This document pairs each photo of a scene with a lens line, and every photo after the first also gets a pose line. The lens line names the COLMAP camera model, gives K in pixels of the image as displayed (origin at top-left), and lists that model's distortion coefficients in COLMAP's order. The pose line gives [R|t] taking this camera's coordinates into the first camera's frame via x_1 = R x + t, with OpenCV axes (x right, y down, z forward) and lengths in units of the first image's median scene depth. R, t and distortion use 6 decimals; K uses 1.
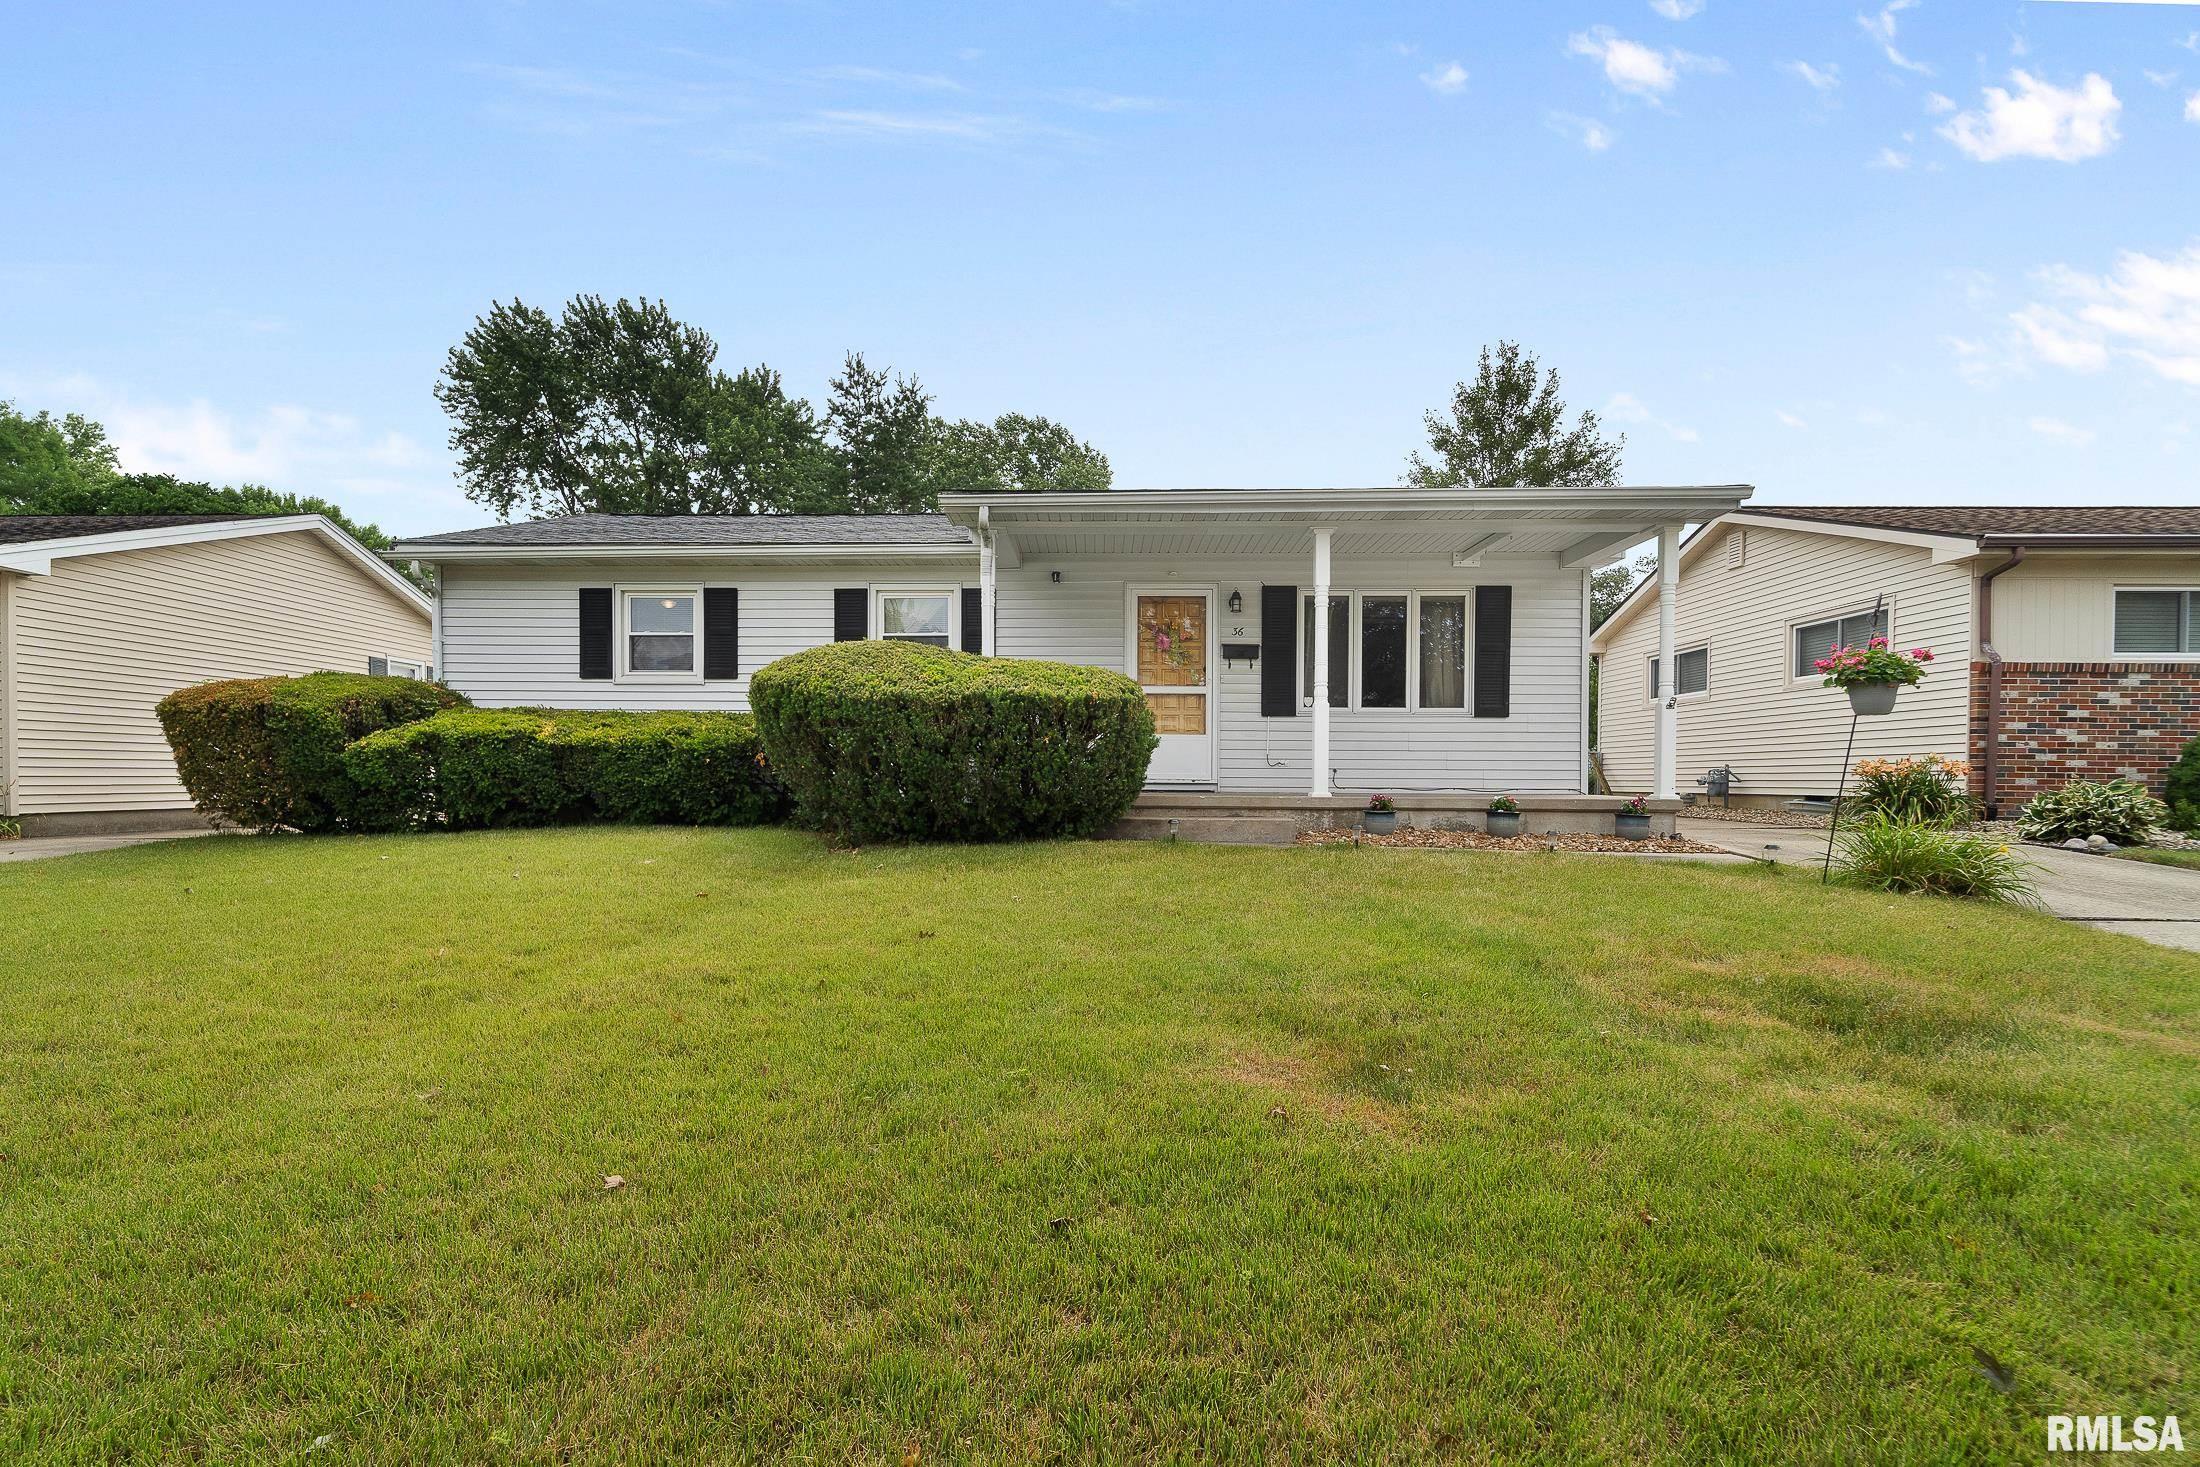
lens RADIAL K [[1003.6, 0, 1077.4], [0, 1003.6, 794.8], [0, 0, 1]] dist [0.003524, -0.000031]
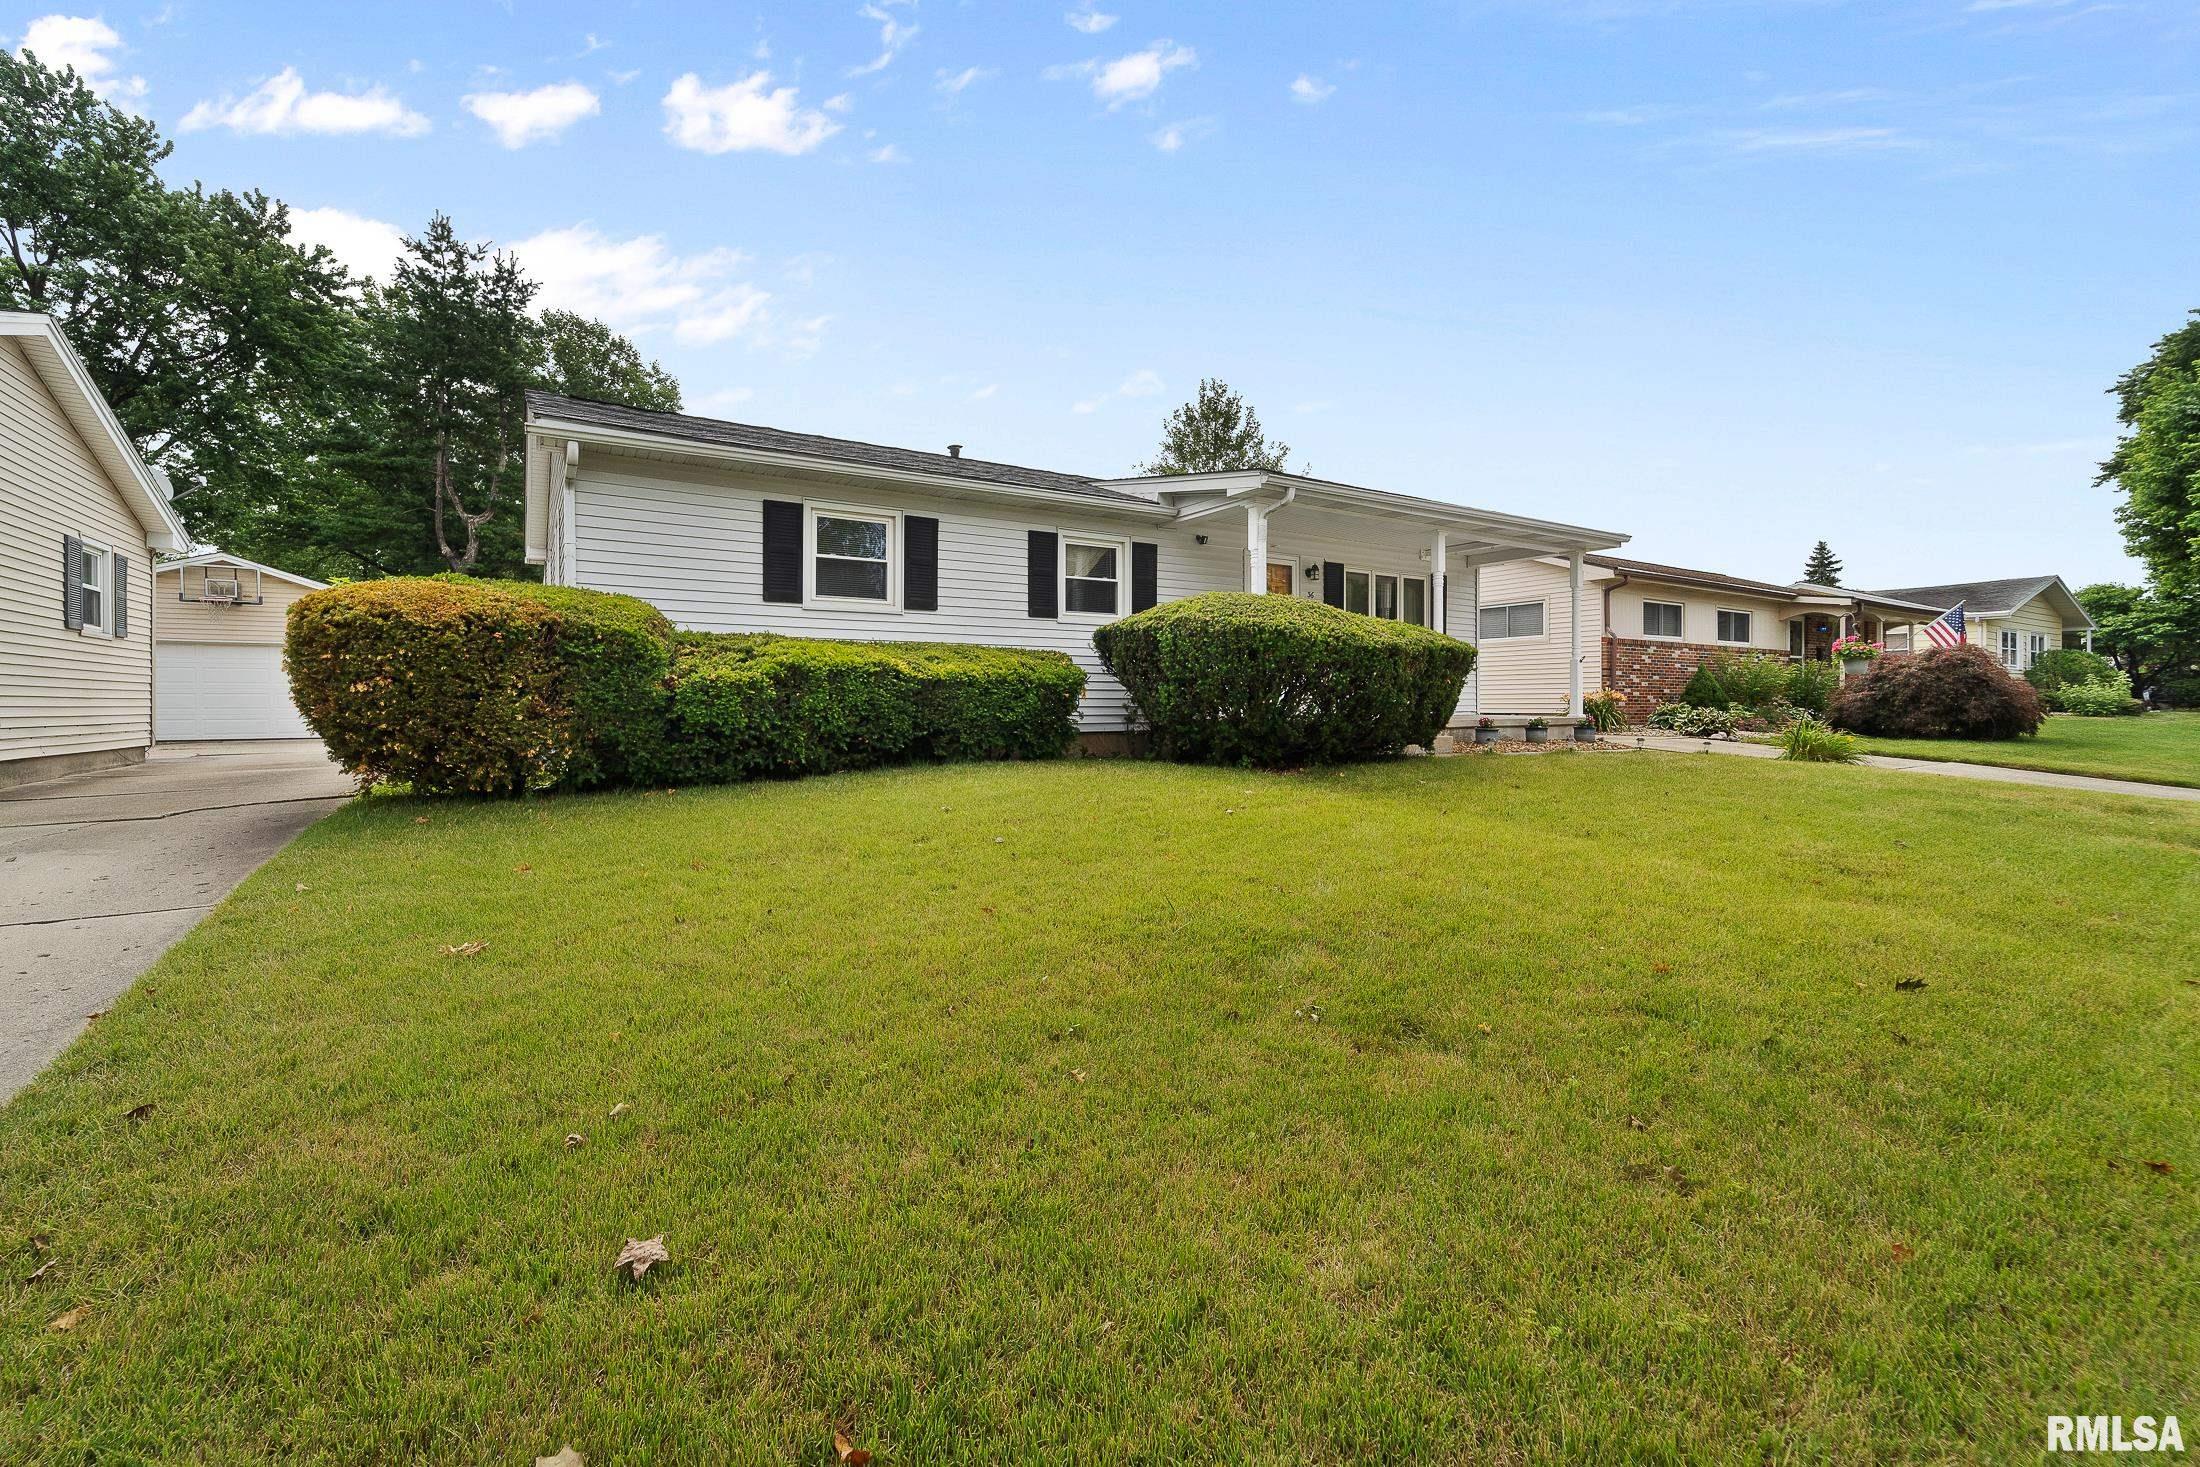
lens RADIAL K [[903.8, 0, 1101.1], [0, 903.8, 692.6], [0, 0, 1]] dist [0.000803, -0.000268]
pose [[0.821712, -0.001592, 0.569900, -0.714940], [0.016525, 0.999642, -0.021035, -0.014007], [-0.569663, 0.026702, 0.821444, 0.182803]]
